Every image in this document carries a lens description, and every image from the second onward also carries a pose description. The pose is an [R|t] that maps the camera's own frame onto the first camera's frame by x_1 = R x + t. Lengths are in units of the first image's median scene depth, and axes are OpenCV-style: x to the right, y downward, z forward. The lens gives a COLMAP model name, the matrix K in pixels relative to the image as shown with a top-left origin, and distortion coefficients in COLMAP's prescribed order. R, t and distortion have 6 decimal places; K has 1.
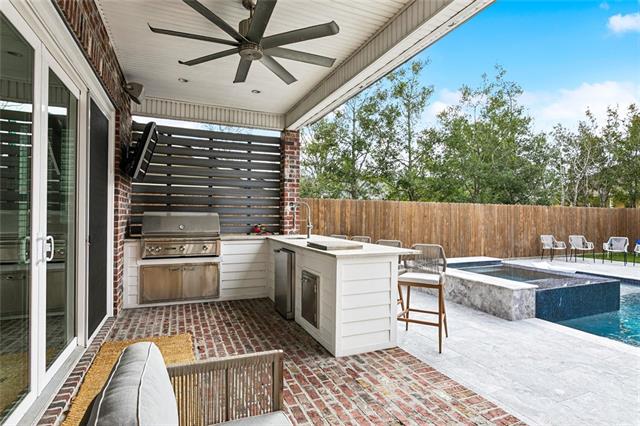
lens RADIAL K [[342.1, 0, 320.0], [0, 342.1, 213.0], [0, 0, 1]] dist [0.000576, 0.000121]
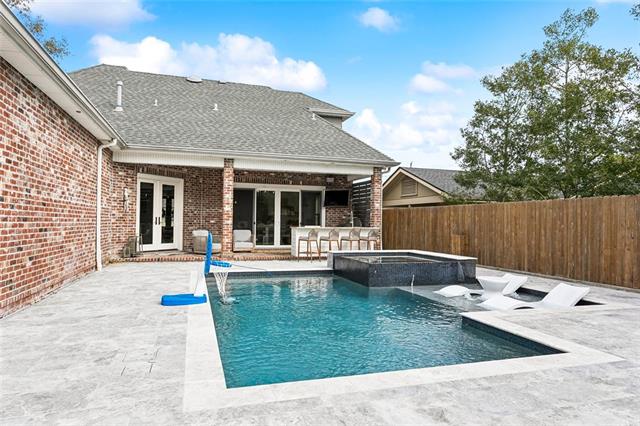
lens RADIAL K [[396.6, 0, 320.0], [0, 396.6, 213.0], [0, 0, 1]] dist [0.001957, 0.002072]
pose [[-0.098335, -0.033615, -0.994585, 1.341770], [-0.005590, 0.999432, -0.033226, 0.034024], [0.995138, 0.002293, -0.098468, 0.552518]]
